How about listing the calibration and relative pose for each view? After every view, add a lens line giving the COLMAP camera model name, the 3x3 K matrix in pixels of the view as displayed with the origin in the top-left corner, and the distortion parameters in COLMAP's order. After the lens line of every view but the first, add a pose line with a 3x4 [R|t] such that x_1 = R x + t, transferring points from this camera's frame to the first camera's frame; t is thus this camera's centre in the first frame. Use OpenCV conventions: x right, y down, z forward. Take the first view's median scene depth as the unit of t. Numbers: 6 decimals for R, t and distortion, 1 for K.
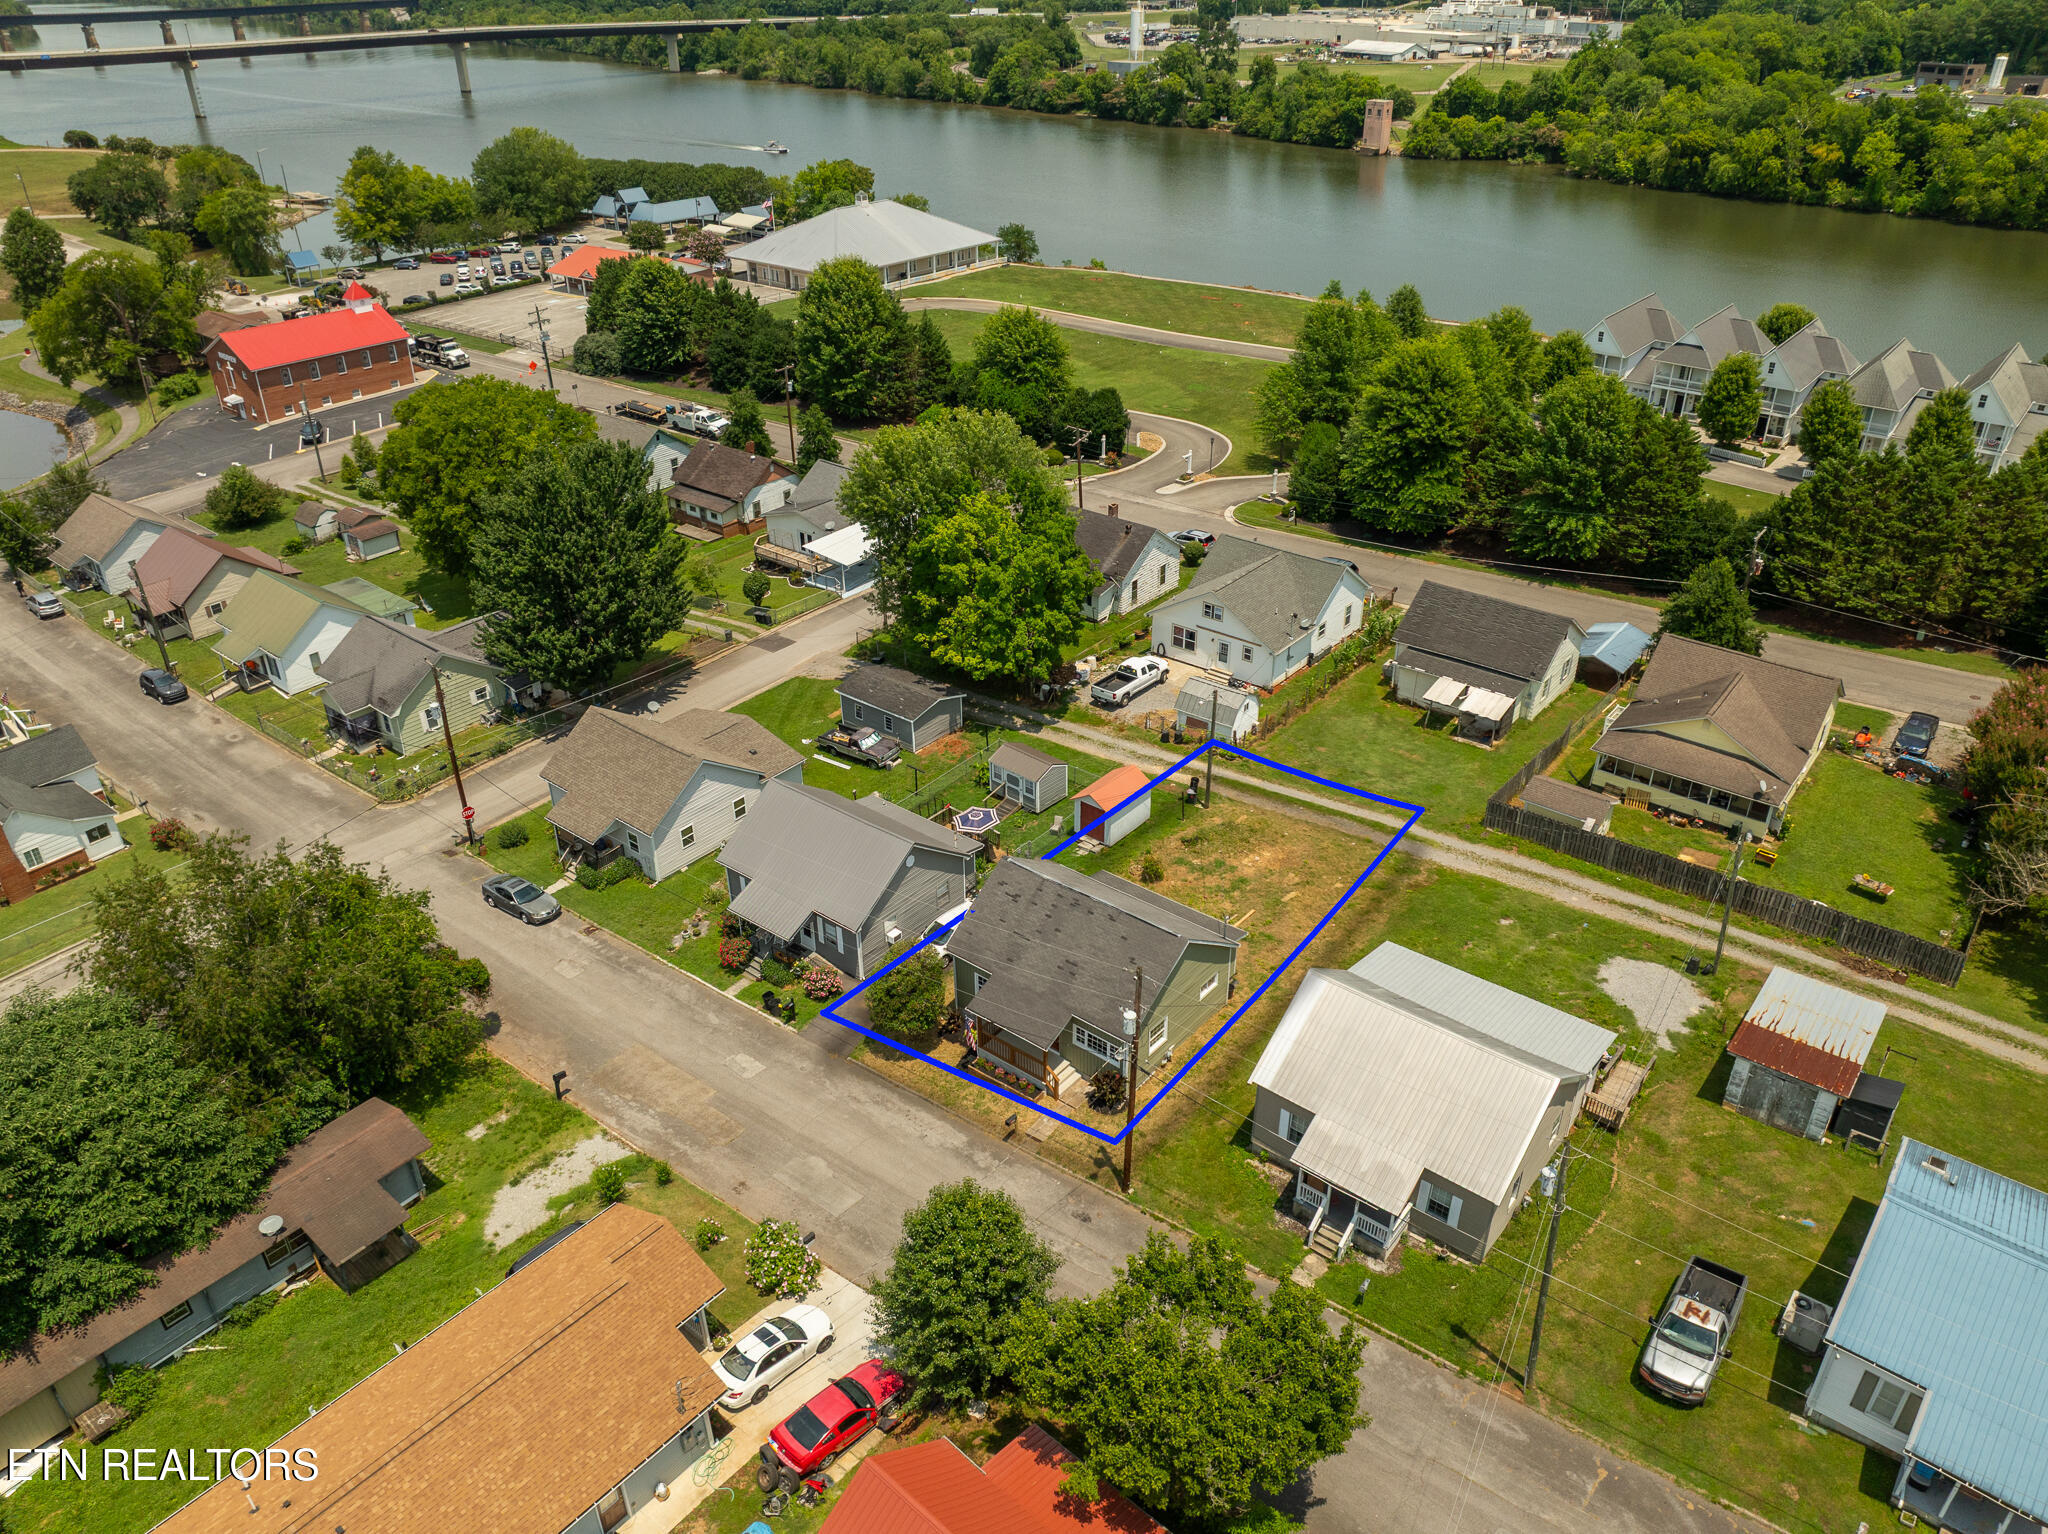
lens RADIAL K [[1440.6, 0, 1038.0], [0, 1440.6, 765.4], [0, 0, 1]] dist [-0.041774, 0.008146]
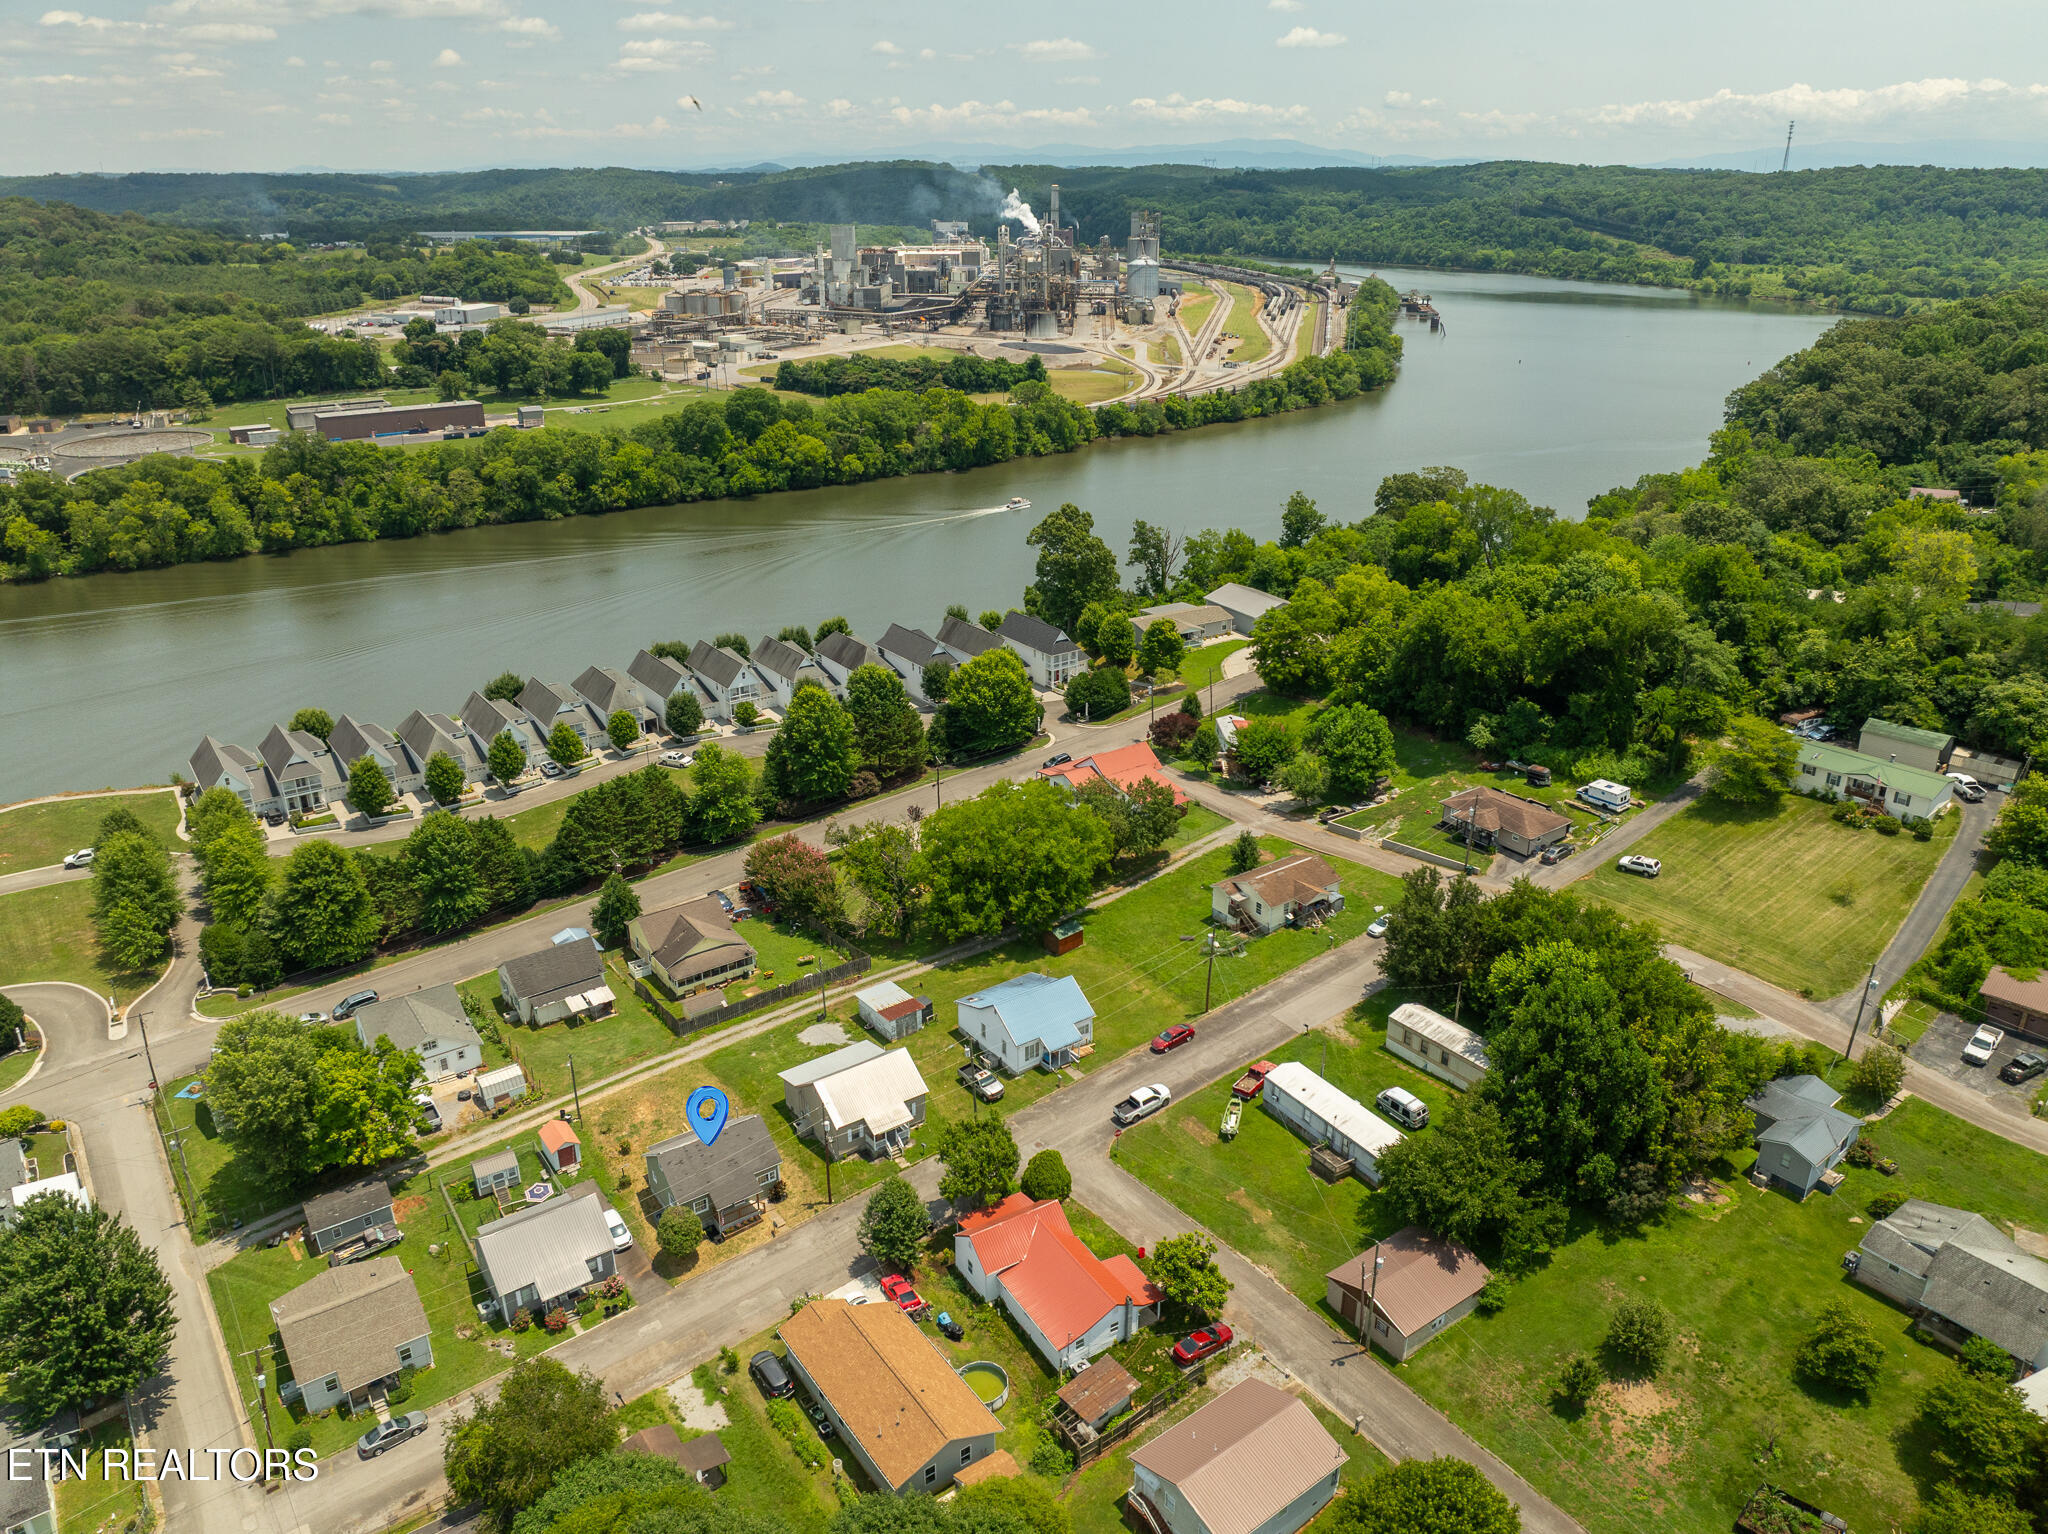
lens RADIAL K [[1427.2, 0, 1038.3], [0, 1427.2, 773.6], [0, 0, 1]] dist [0.000473, -0.093101]
pose [[0.255888, -0.366570, 0.894510, -0.865802], [0.478960, 0.851836, 0.212068, -0.326176], [-0.839713, 0.374169, 0.393547, -0.237291]]
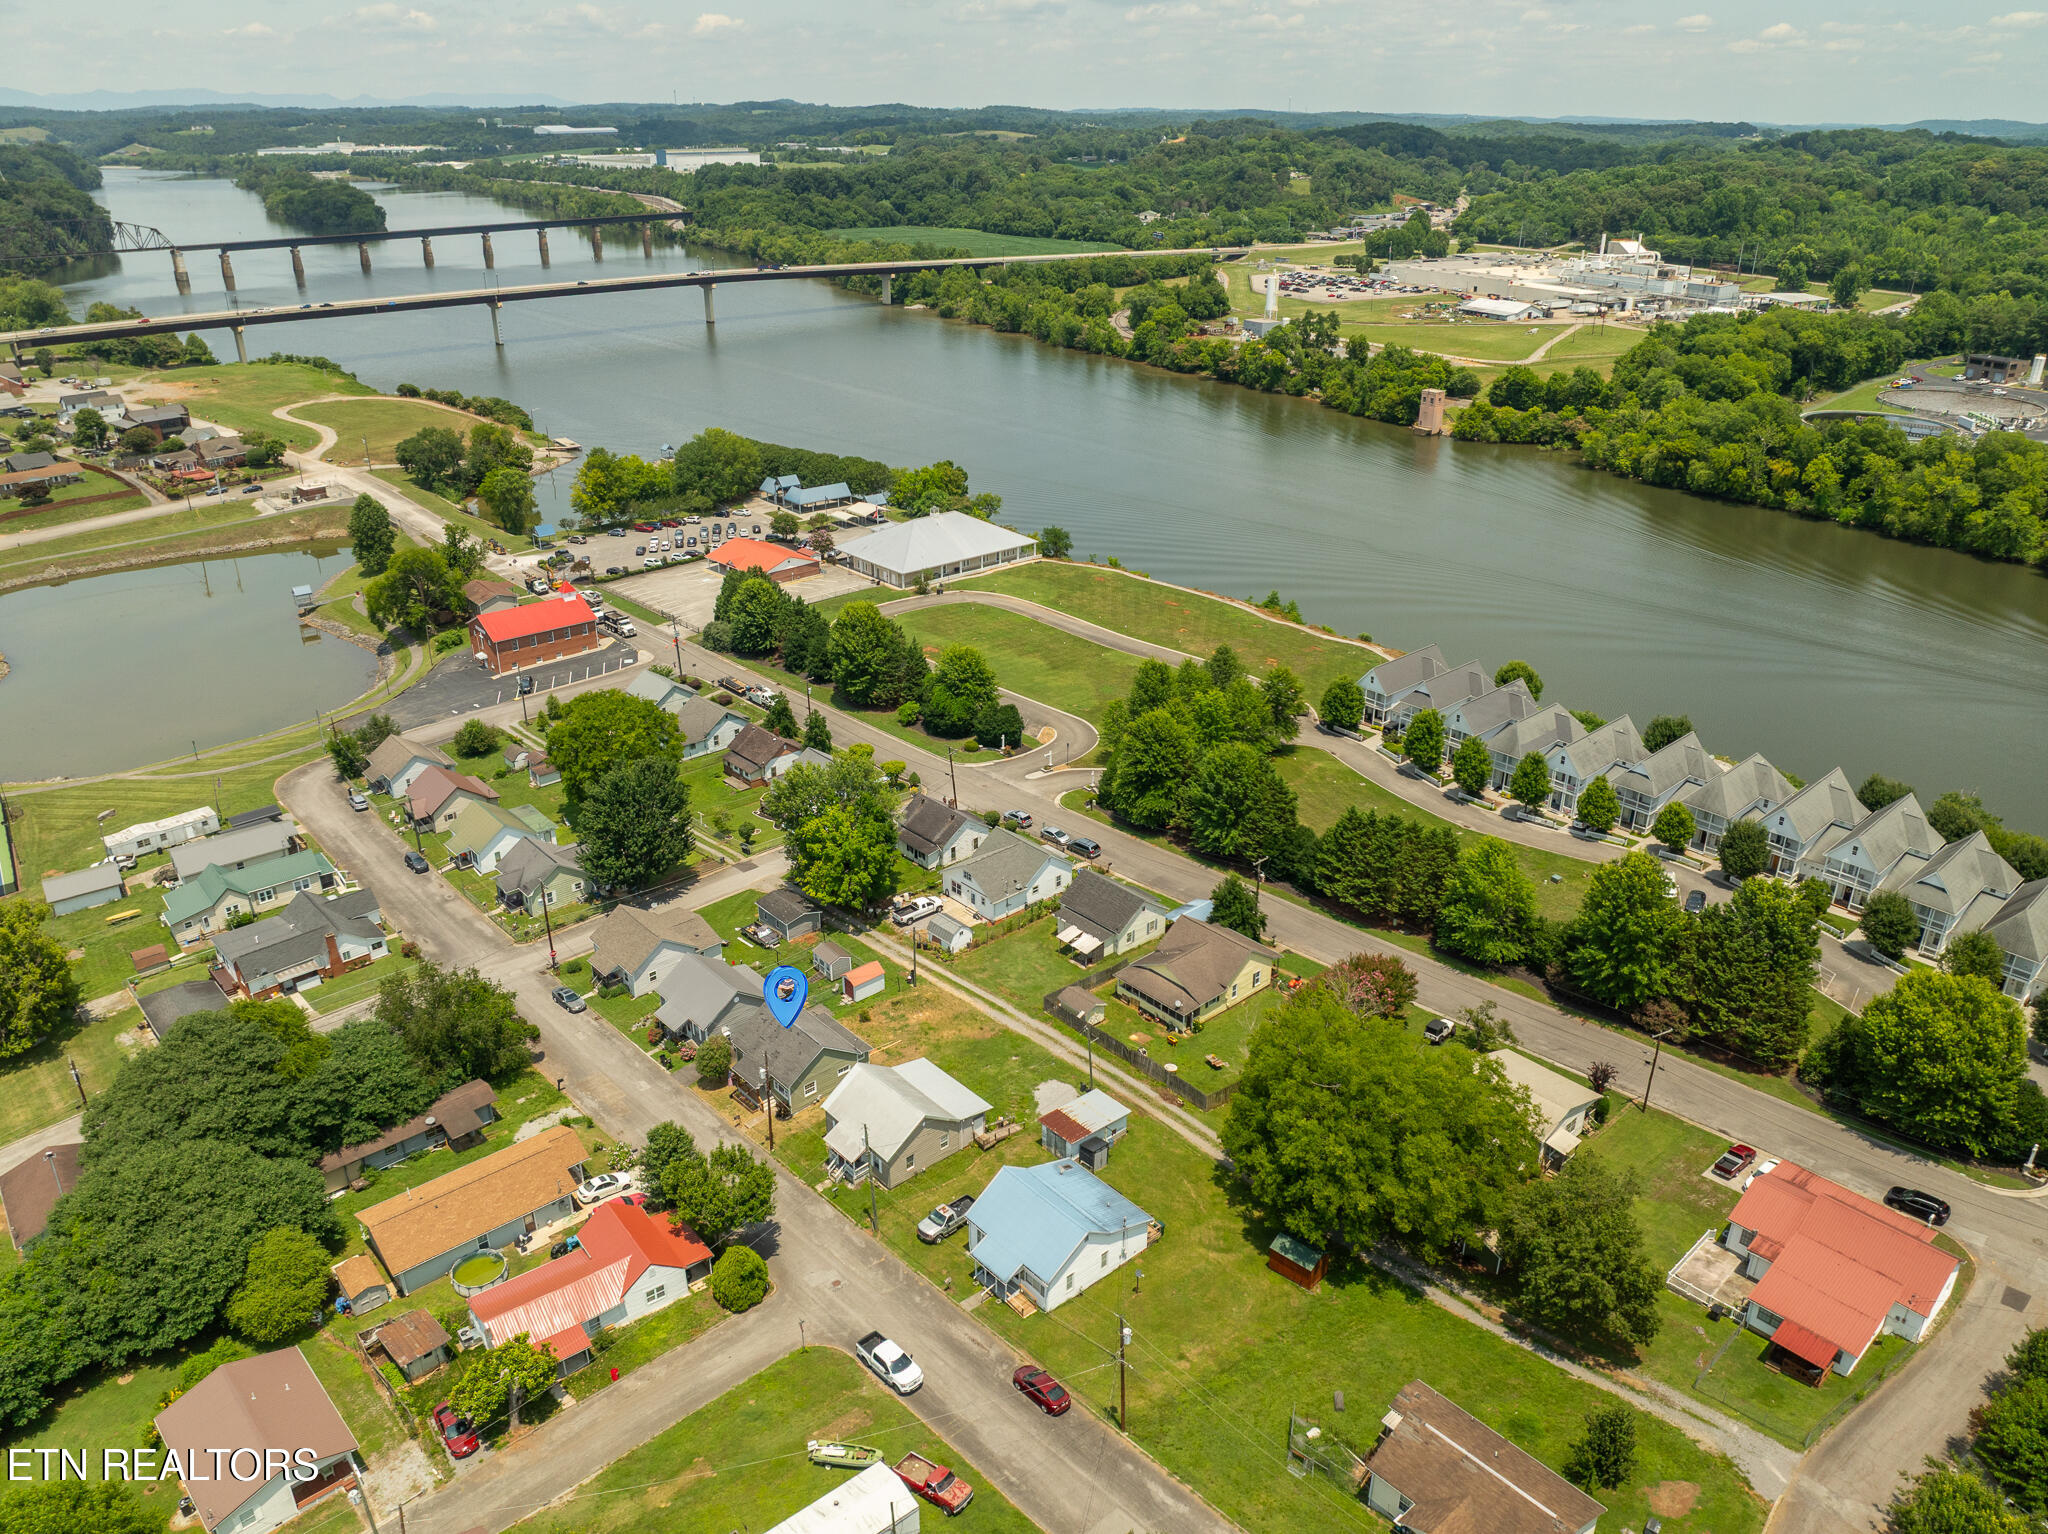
lens RADIAL K [[1427.2, 0, 1038.3], [0, 1427.2, 773.6], [0, 0, 1]] dist [0.000473, -0.093101]
pose [[0.987259, 0.073871, -0.140936, 0.399300], [-0.086625, 0.992469, -0.086614, -0.077133], [0.133476, 0.097719, 0.986223, -0.670022]]
